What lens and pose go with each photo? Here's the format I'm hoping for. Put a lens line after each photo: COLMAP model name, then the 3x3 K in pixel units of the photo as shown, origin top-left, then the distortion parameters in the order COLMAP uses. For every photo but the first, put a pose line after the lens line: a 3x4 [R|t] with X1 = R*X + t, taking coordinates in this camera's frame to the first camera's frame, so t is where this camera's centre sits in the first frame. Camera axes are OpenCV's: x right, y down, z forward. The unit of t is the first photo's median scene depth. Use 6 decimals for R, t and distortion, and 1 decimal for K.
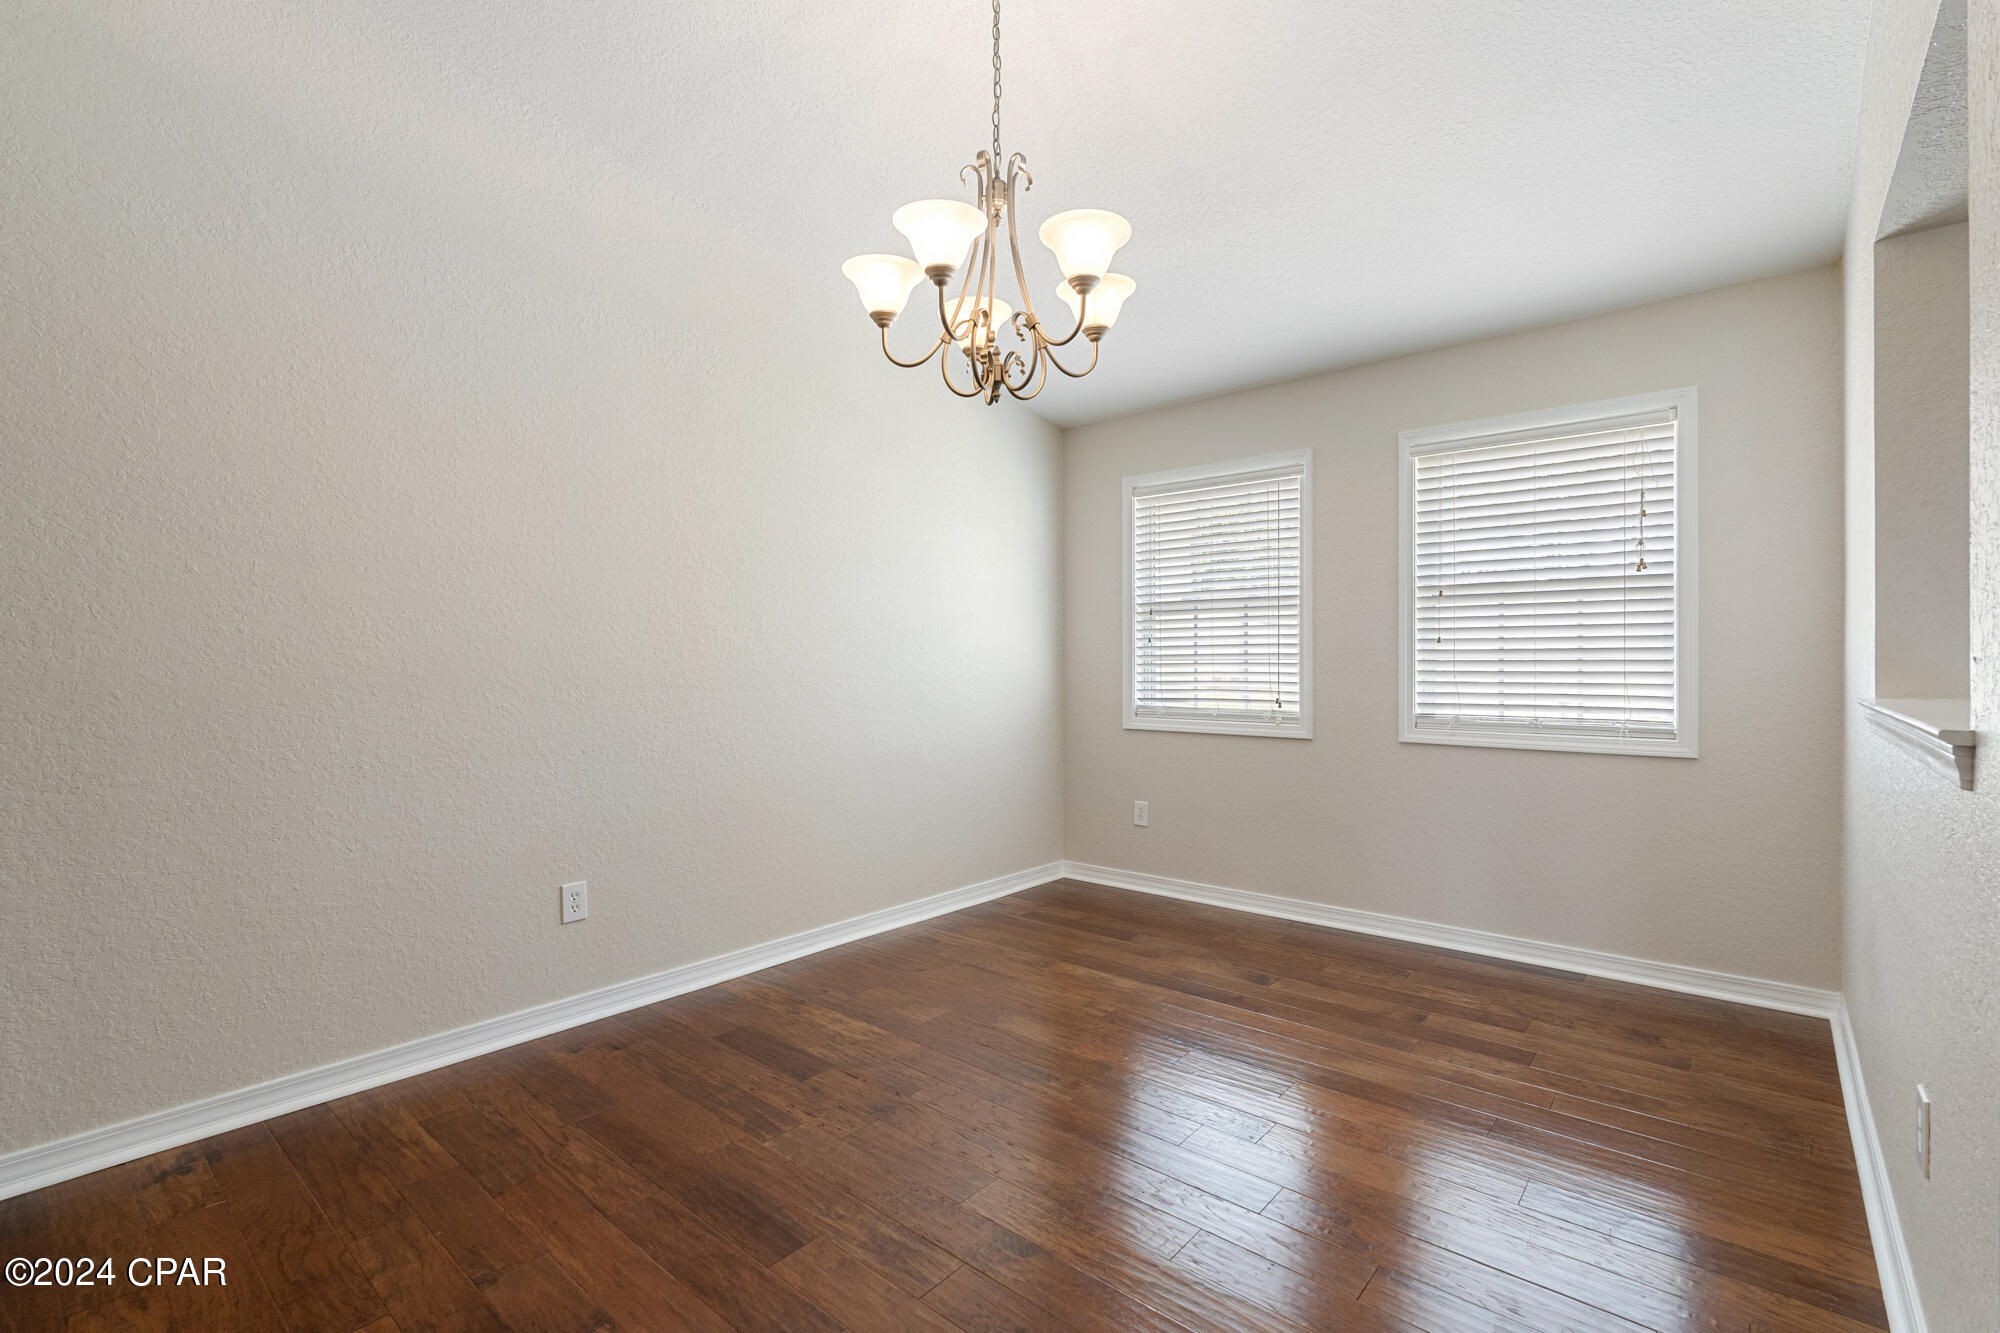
lens RADIAL K [[883.2, 0, 998.7], [0, 883.2, 662.6], [0, 0, 1]] dist [-0.004319, 0.000277]
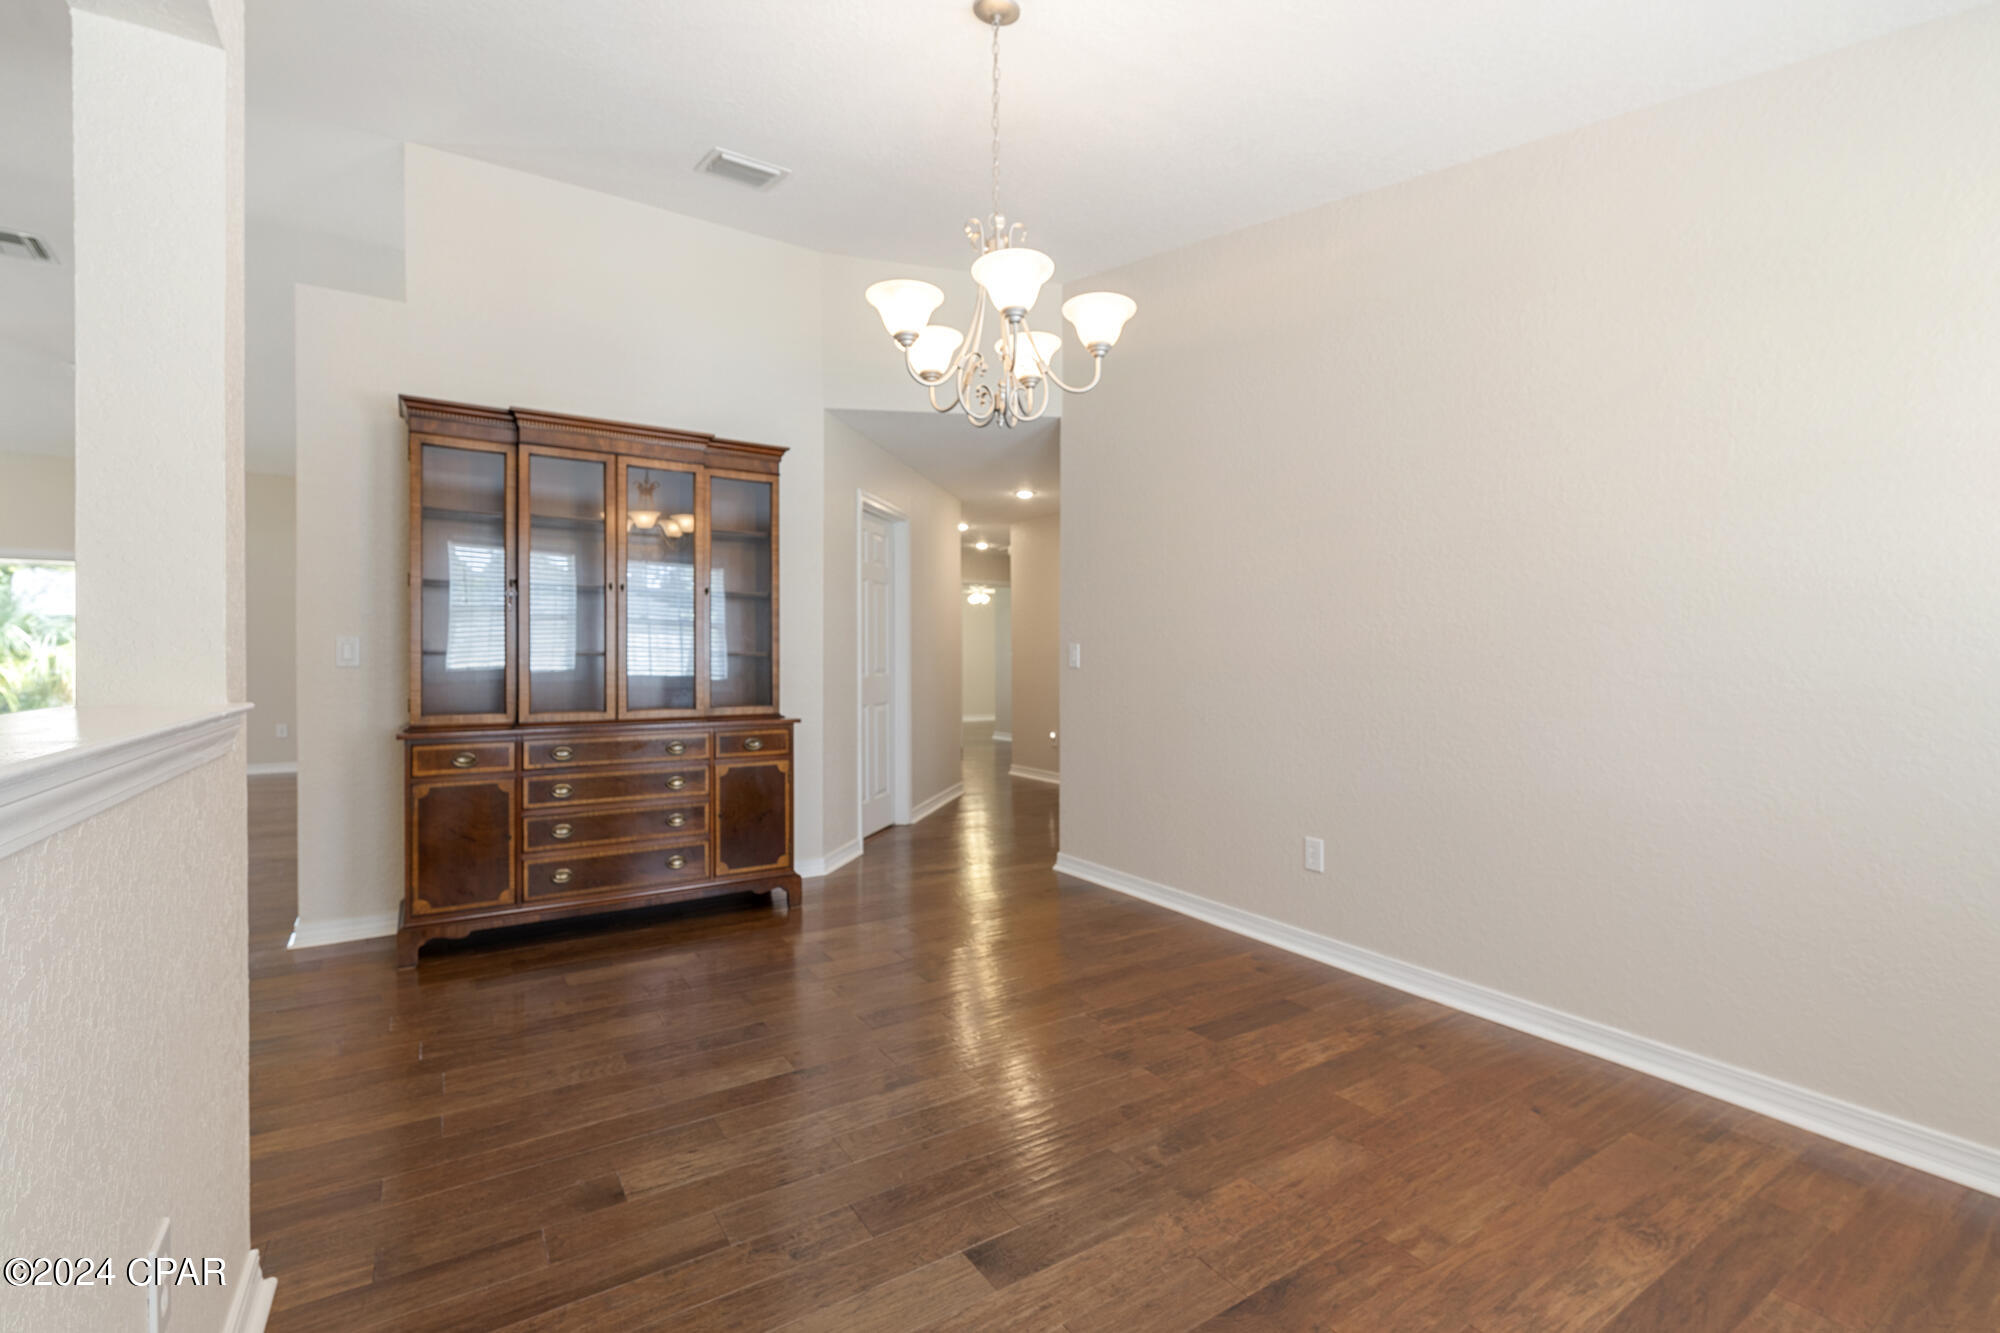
lens RADIAL K [[883.2, 0, 998.7], [0, 883.2, 662.6], [0, 0, 1]] dist [-0.004319, 0.000277]
pose [[-0.282131, 0.008653, -0.959337, 0.678425], [0.001798, 0.999962, 0.008491, 0.002841], [0.959374, 0.000670, -0.282136, 0.814567]]
